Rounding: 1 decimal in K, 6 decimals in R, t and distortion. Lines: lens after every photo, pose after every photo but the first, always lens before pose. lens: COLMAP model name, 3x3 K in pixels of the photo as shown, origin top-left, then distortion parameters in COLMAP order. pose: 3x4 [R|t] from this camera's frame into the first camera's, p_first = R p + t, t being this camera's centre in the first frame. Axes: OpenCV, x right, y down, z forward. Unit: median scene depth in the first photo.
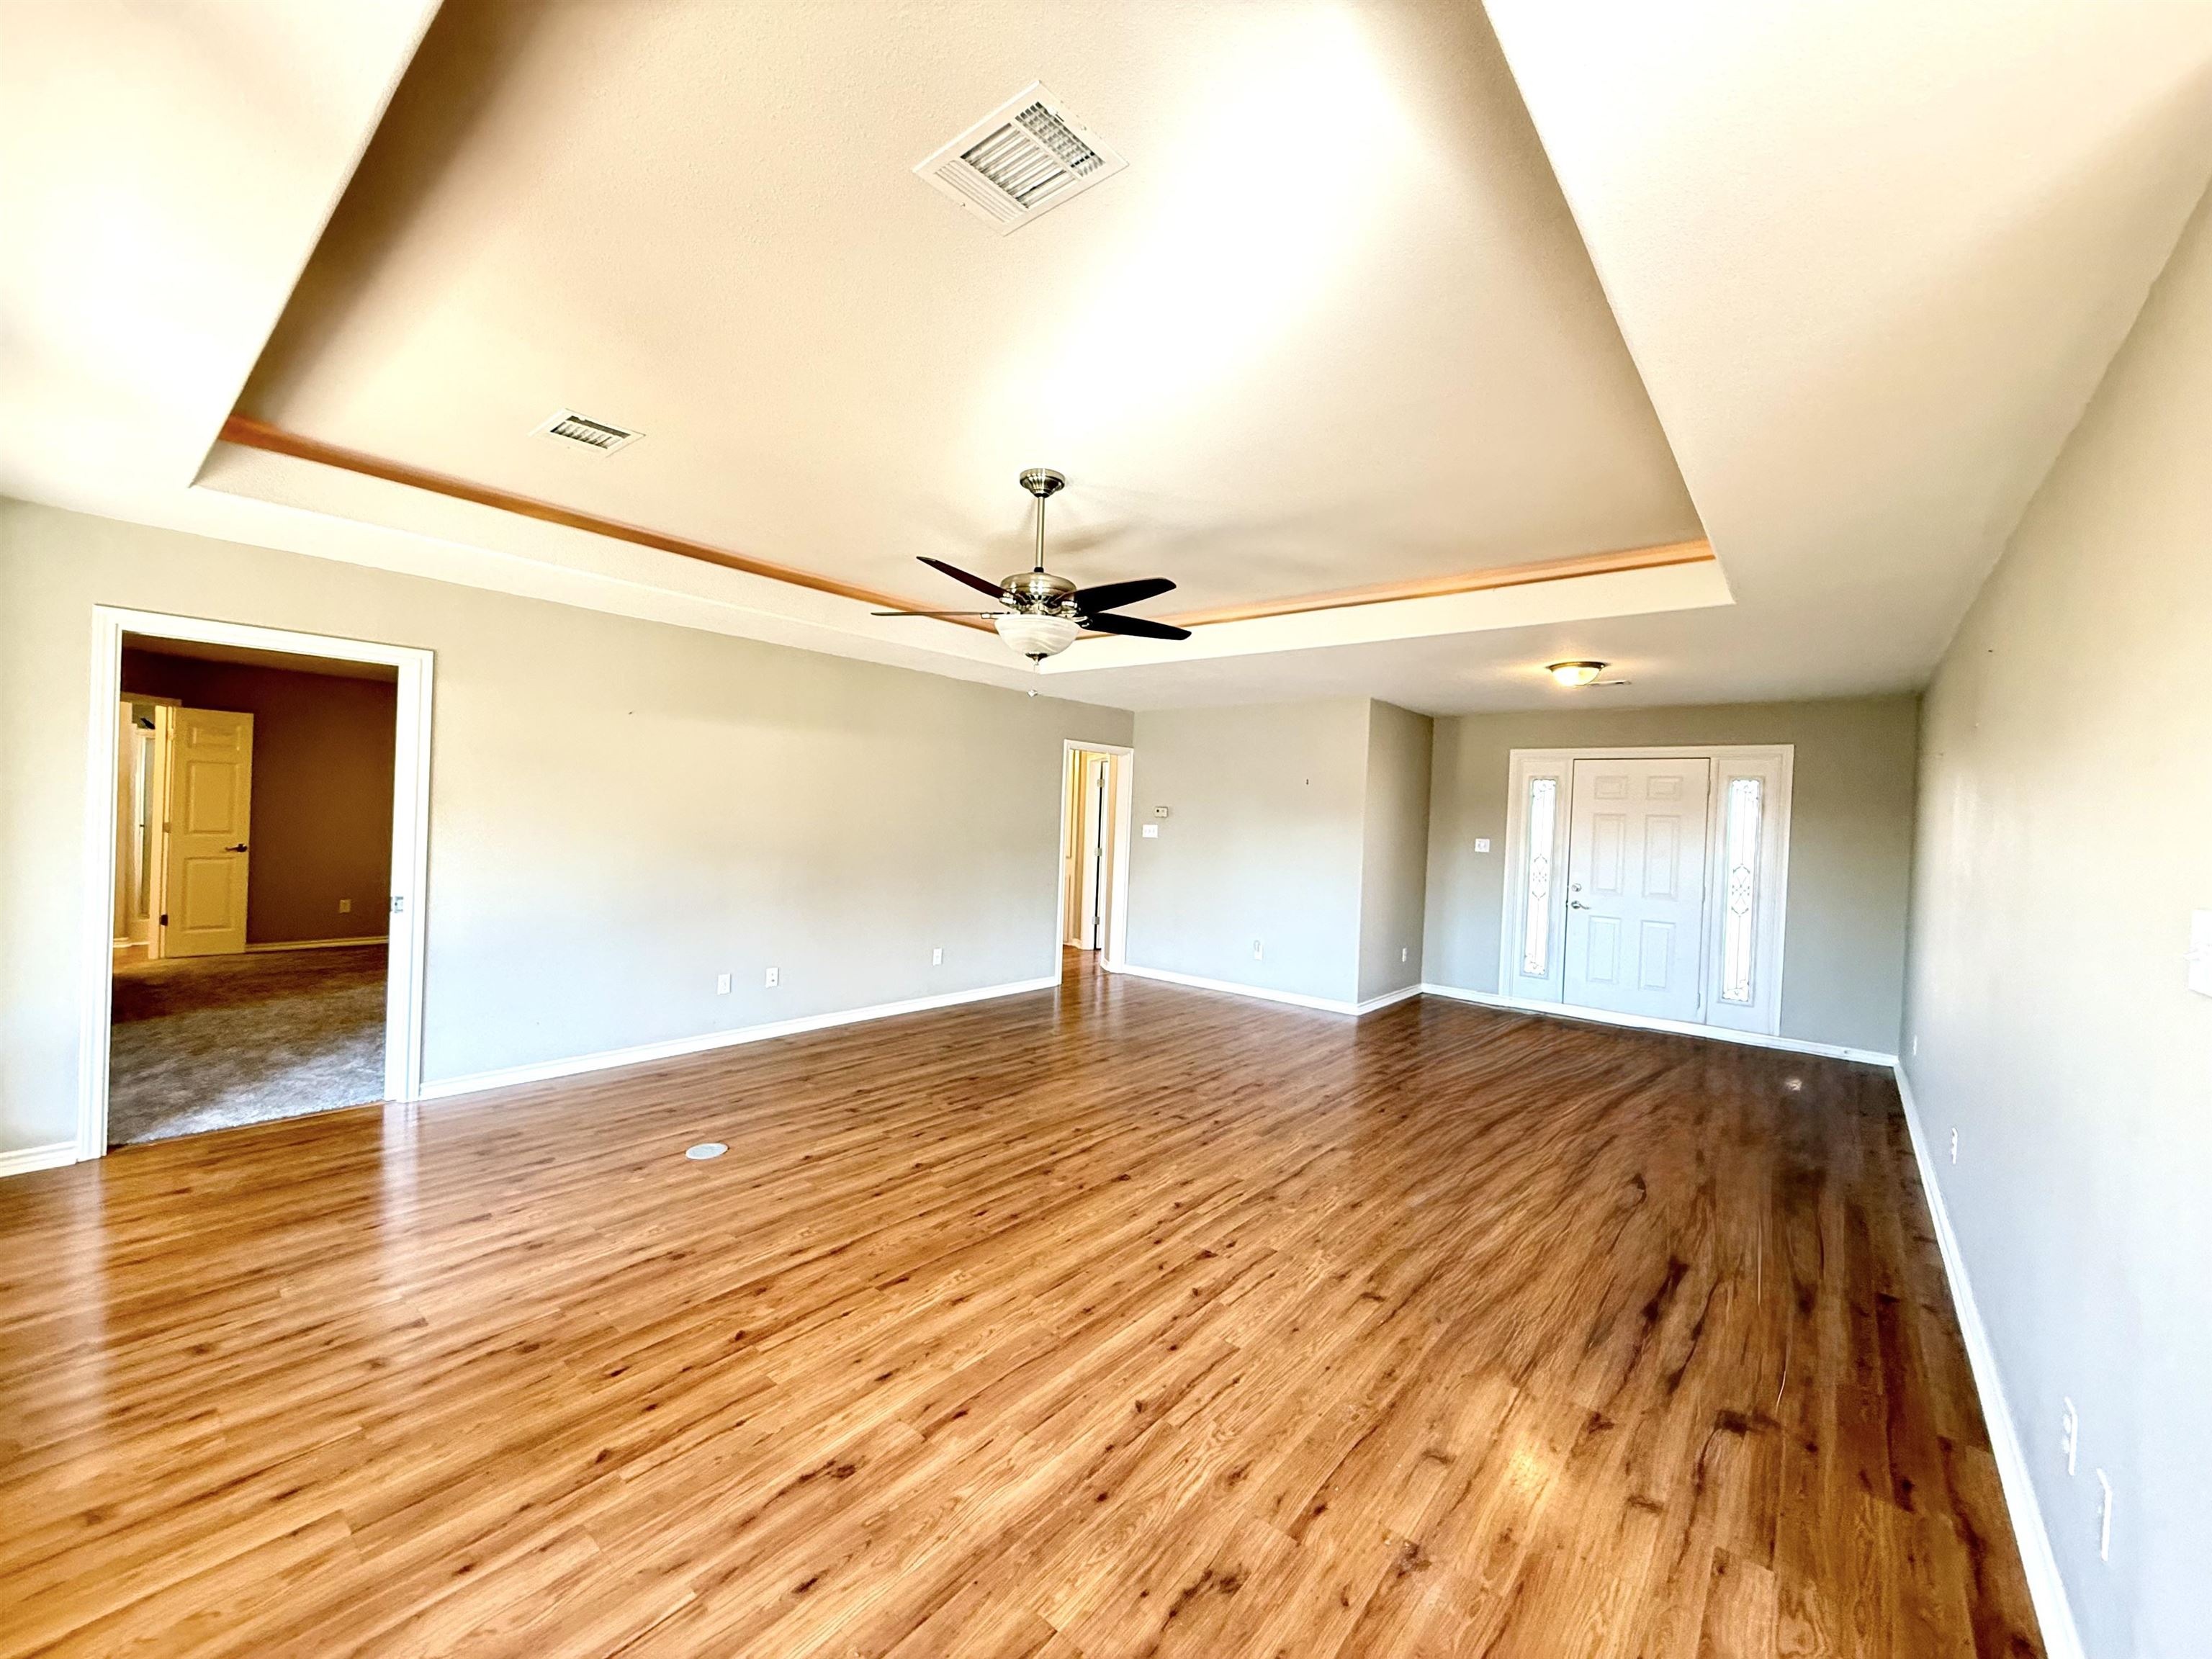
lens RADIAL K [[876.7, 0, 1106.0], [0, 876.7, 829.5], [0, 0, 1]] dist [-0.002048, -0.000293]
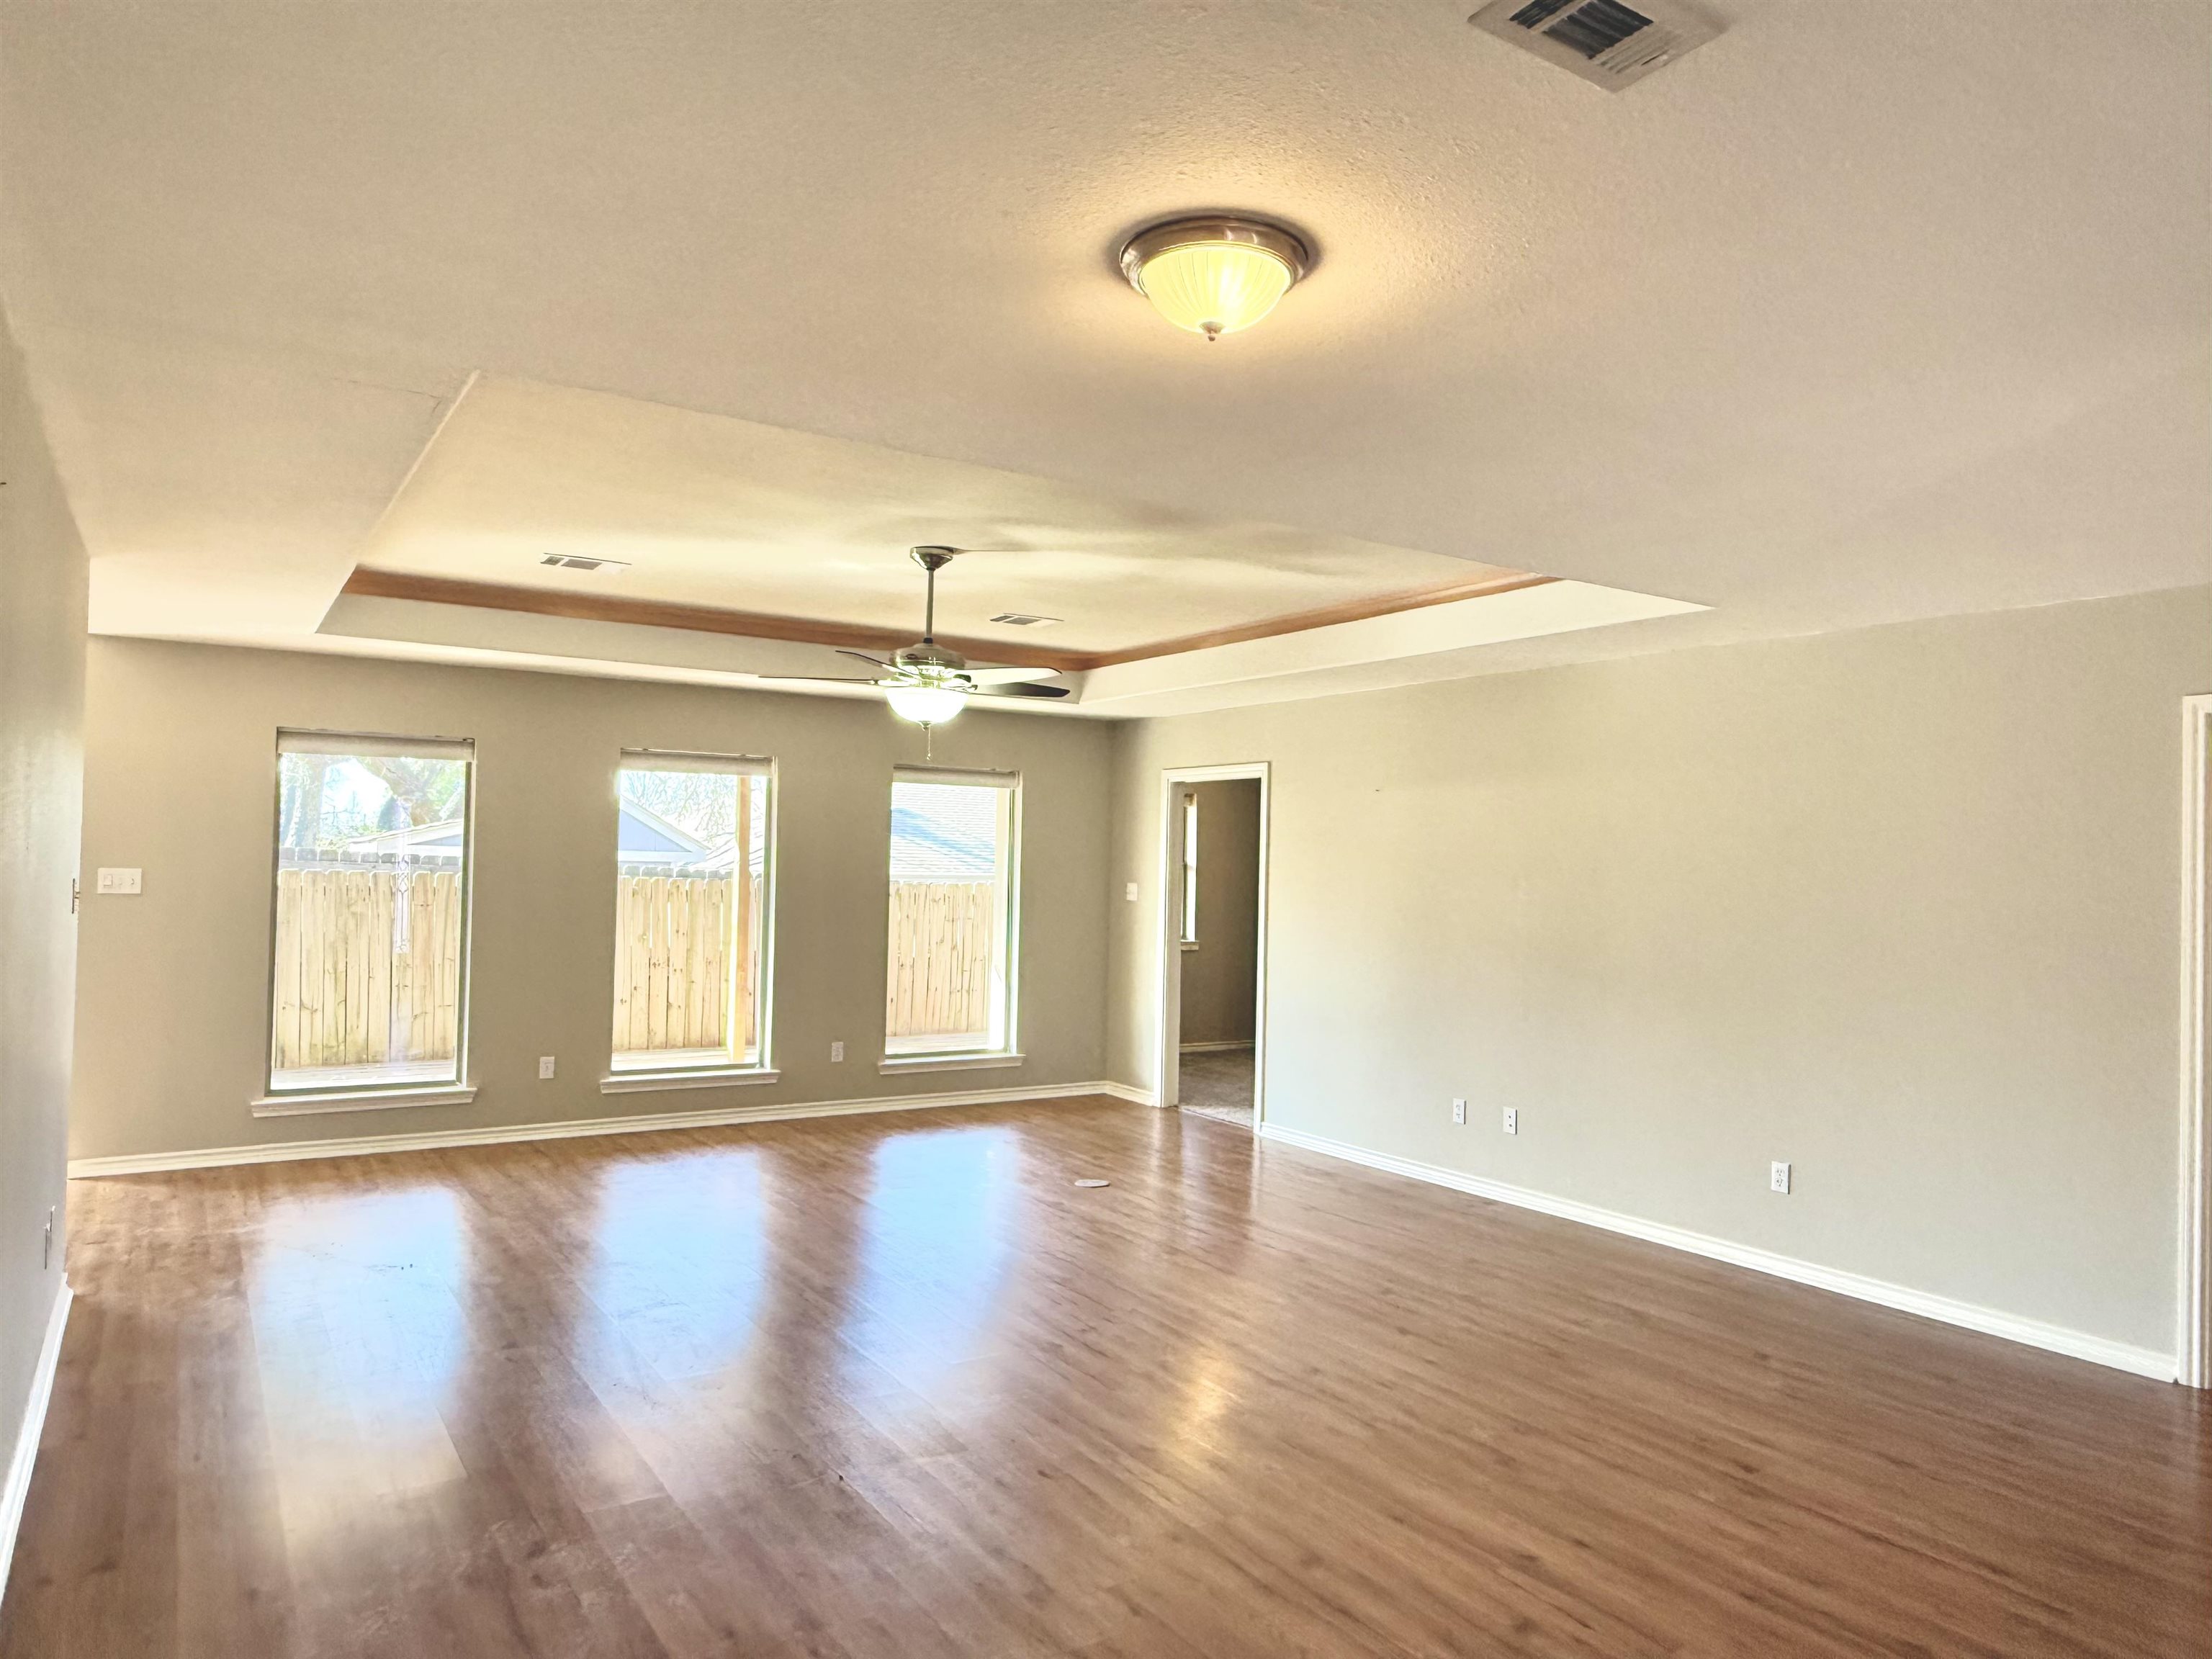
lens RADIAL K [[1429.0, 0, 1106.0], [0, 1429.0, 829.5], [0, 0, 1]] dist [-0.000817, -0.000880]
pose [[-0.300166, -0.071570, -0.951198, 0.915517], [-0.046007, 0.997107, -0.060506, 0.012541], [0.952777, 0.025600, -0.302590, 1.072958]]
